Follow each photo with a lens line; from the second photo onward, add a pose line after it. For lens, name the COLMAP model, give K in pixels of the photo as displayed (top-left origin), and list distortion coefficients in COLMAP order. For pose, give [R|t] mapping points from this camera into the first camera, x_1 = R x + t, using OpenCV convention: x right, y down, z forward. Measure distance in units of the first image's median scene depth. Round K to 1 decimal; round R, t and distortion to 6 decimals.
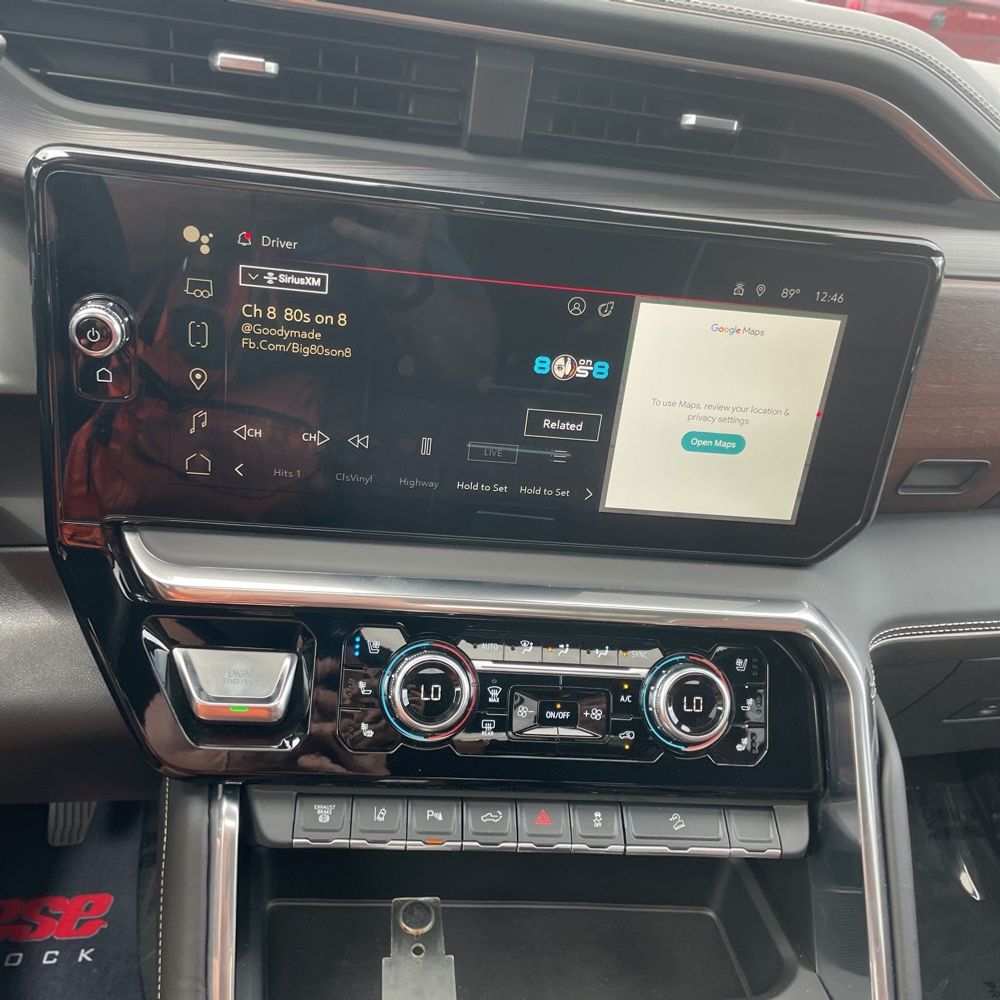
lens RADIAL K [[1017.7, 0, 499.8], [0, 1017.7, 485.1], [0, 0, 1]] dist [0.096573, -0.131400]
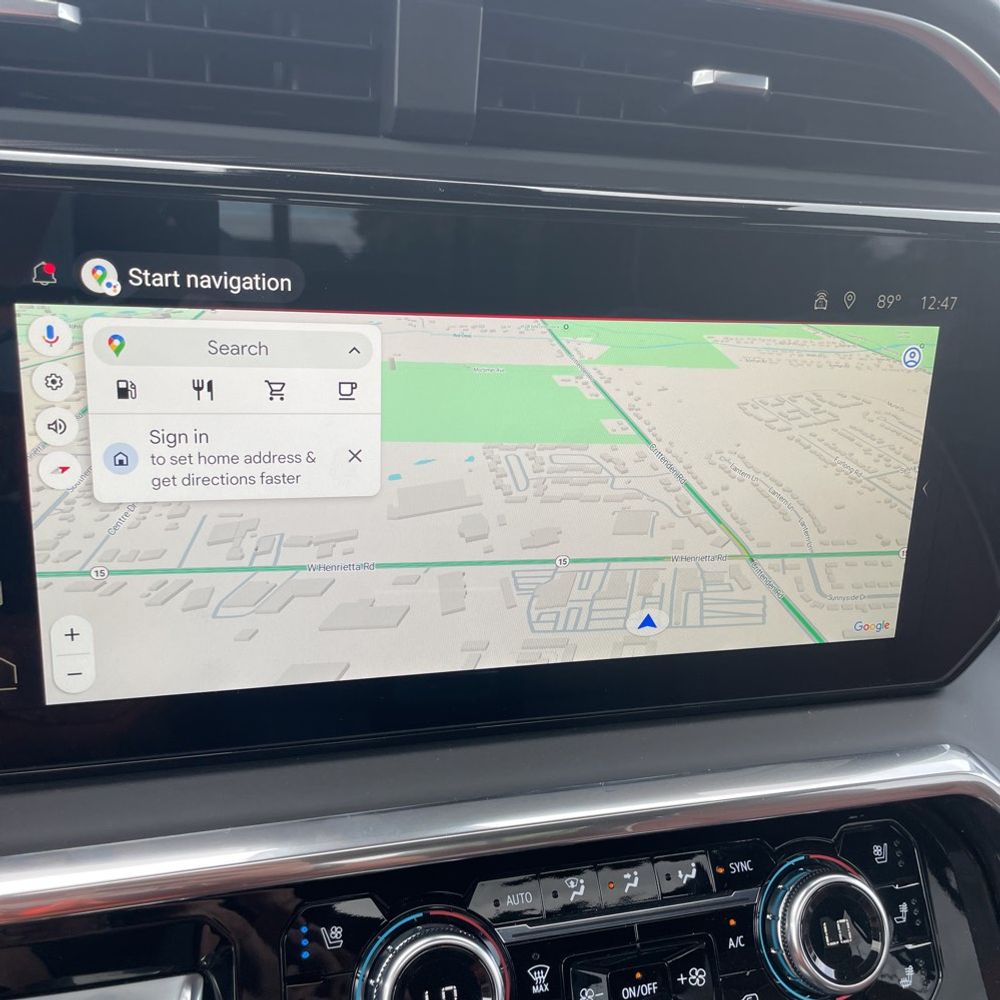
lens RADIAL K [[1020.6, 0, 519.6], [0, 1020.6, 507.1], [0, 0, 1]] dist [0.112740, -0.171321]
pose [[0.976687, -0.118267, 0.179150, -0.094702], [0.138425, 0.984843, -0.104514, -0.011160], [-0.164074, 0.126876, 0.978255, 0.353265]]
